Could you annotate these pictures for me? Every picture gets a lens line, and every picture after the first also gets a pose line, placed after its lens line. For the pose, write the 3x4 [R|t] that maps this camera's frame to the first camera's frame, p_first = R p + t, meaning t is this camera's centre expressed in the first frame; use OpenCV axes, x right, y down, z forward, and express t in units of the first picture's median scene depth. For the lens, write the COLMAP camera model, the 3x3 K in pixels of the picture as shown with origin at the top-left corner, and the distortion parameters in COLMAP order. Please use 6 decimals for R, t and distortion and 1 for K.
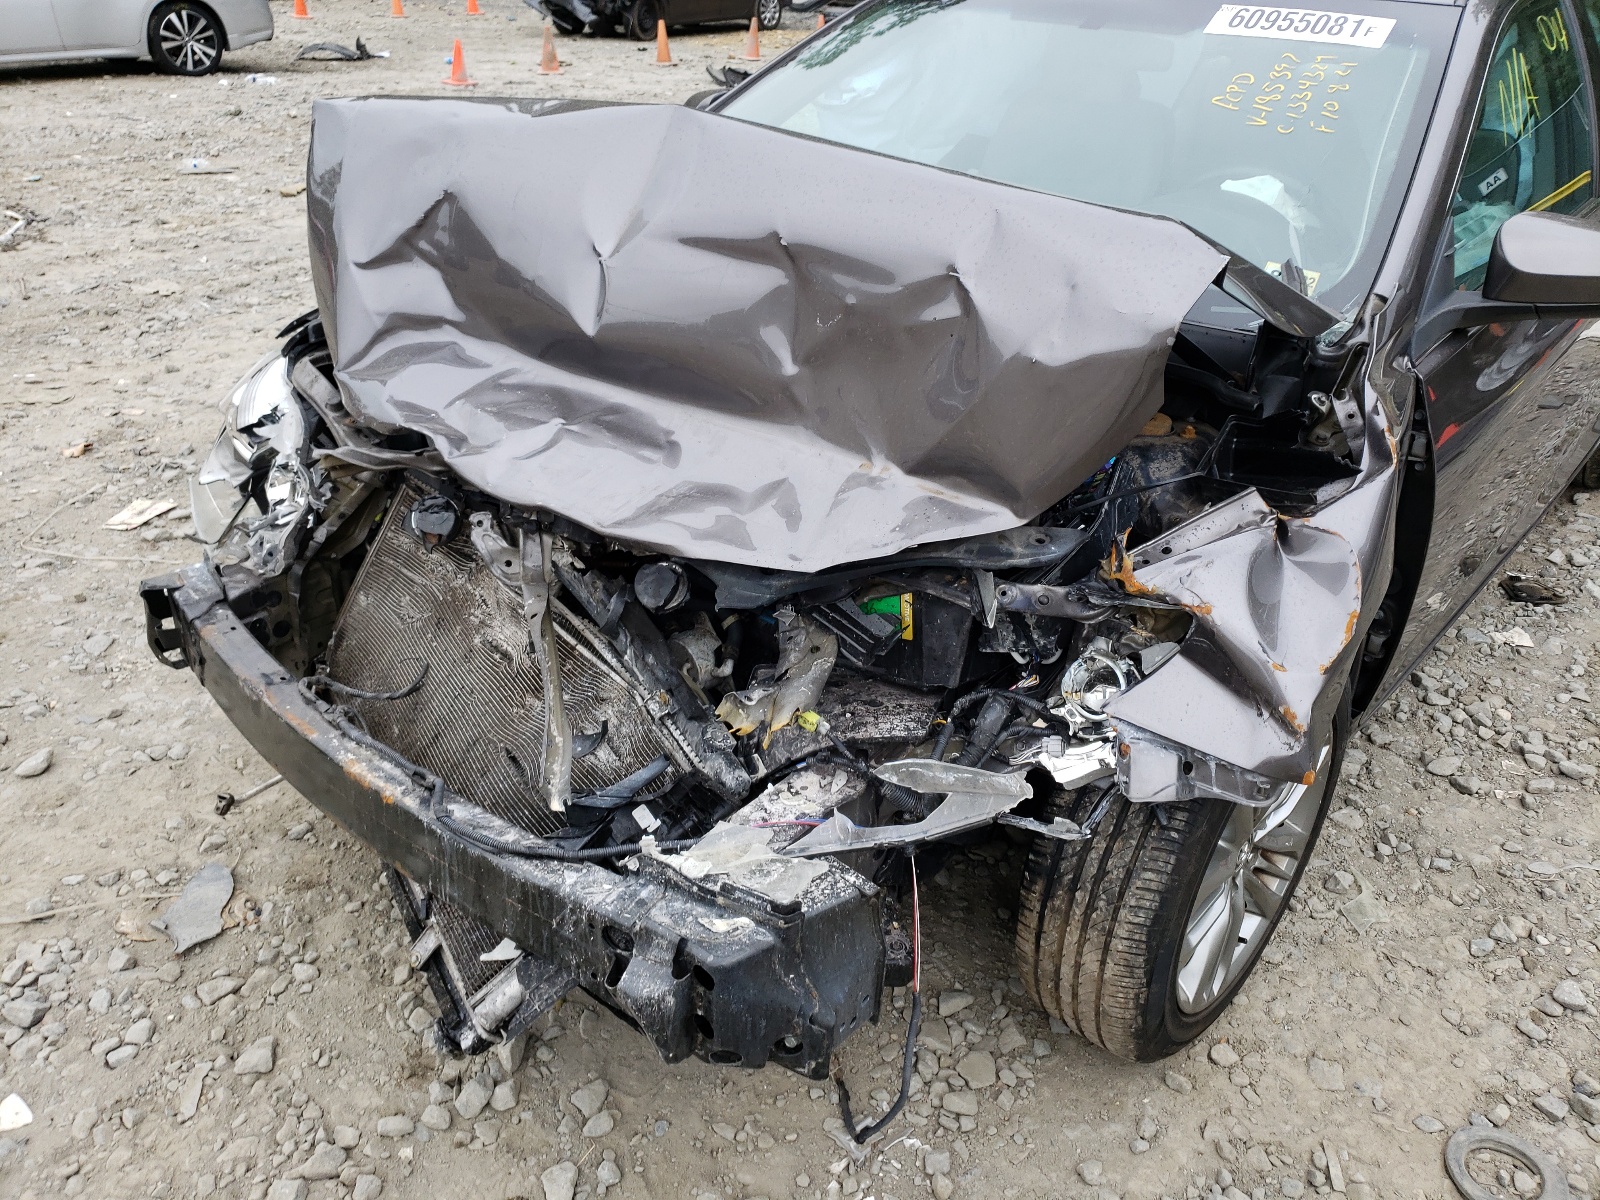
lens RADIAL K [[1253.6, 0, 800.0], [0, 1253.6, 600.0], [0, 0, 1]] dist [0.084149, -0.094698]
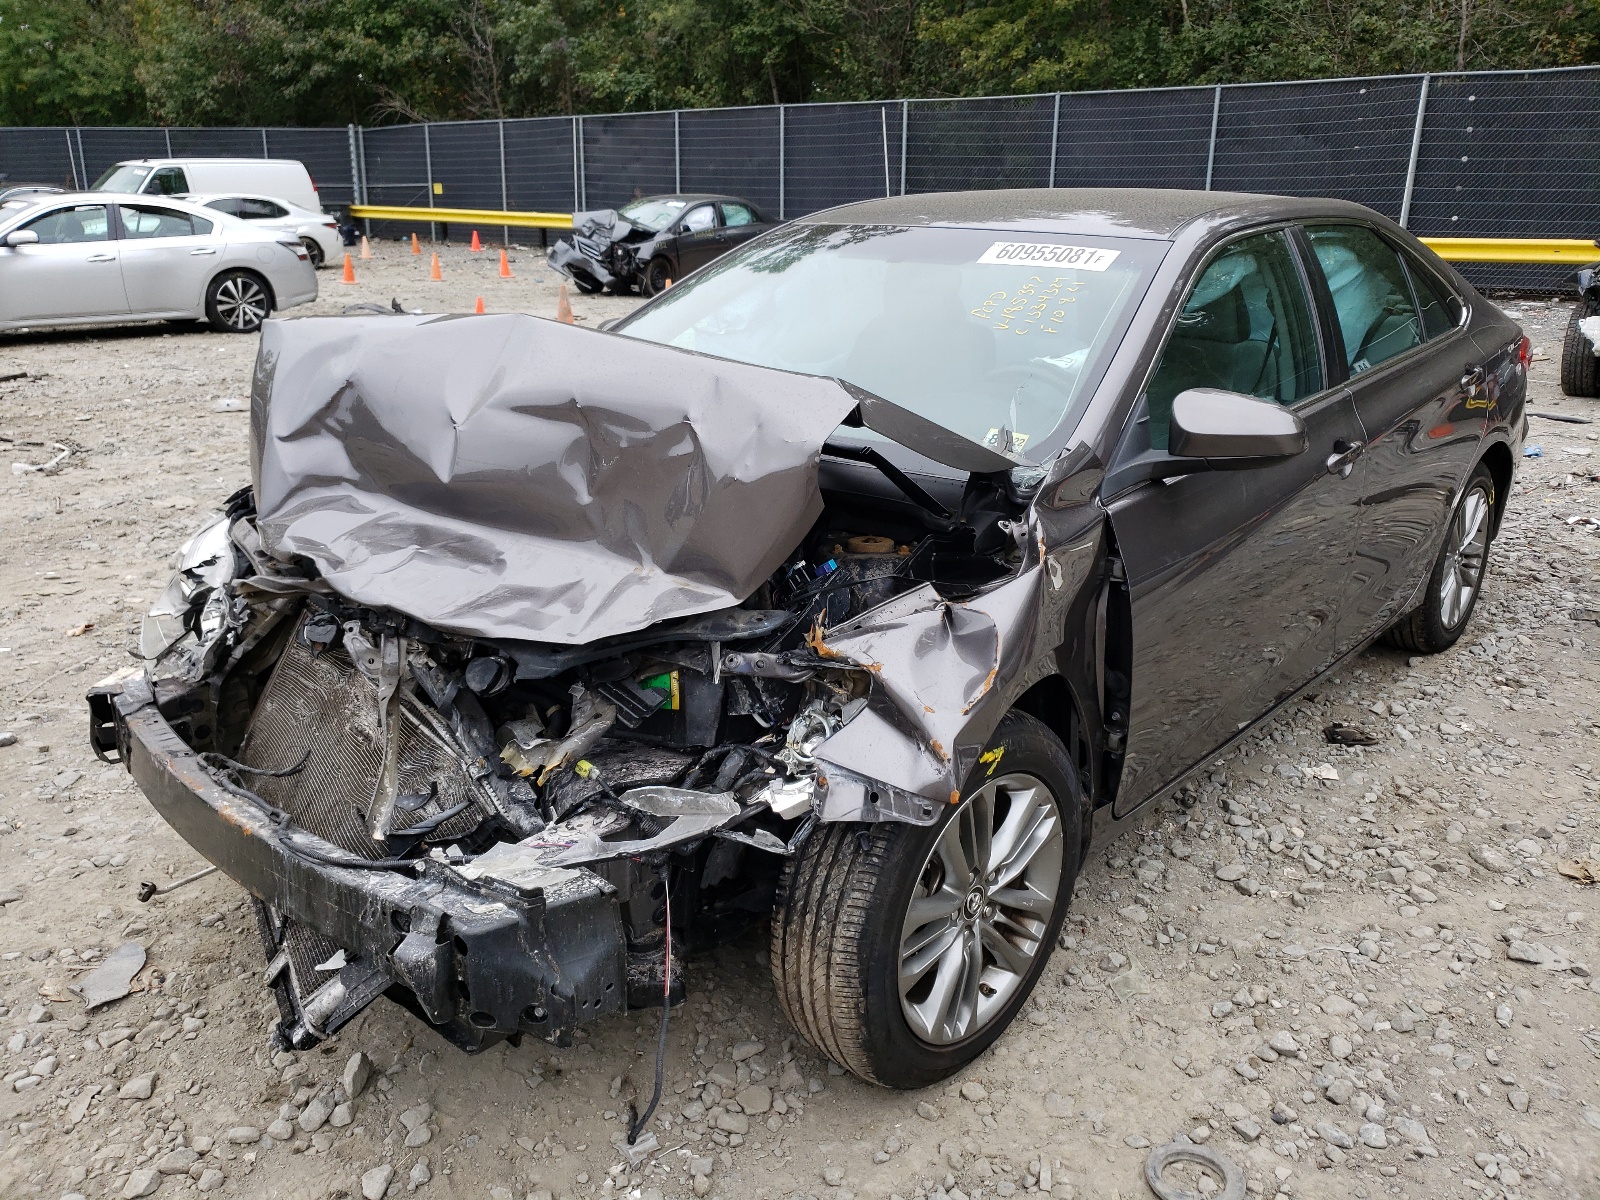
lens RADIAL K [[1307.3, 0, 800.0], [0, 1307.3, 600.0], [0, 0, 1]] dist [-0.008130, 0.078573]
pose [[0.999291, -0.007448, -0.036910, 0.230207], [0.000338, 0.981977, -0.189001, 0.150627], [0.037653, 0.188855, 0.981283, -0.250621]]
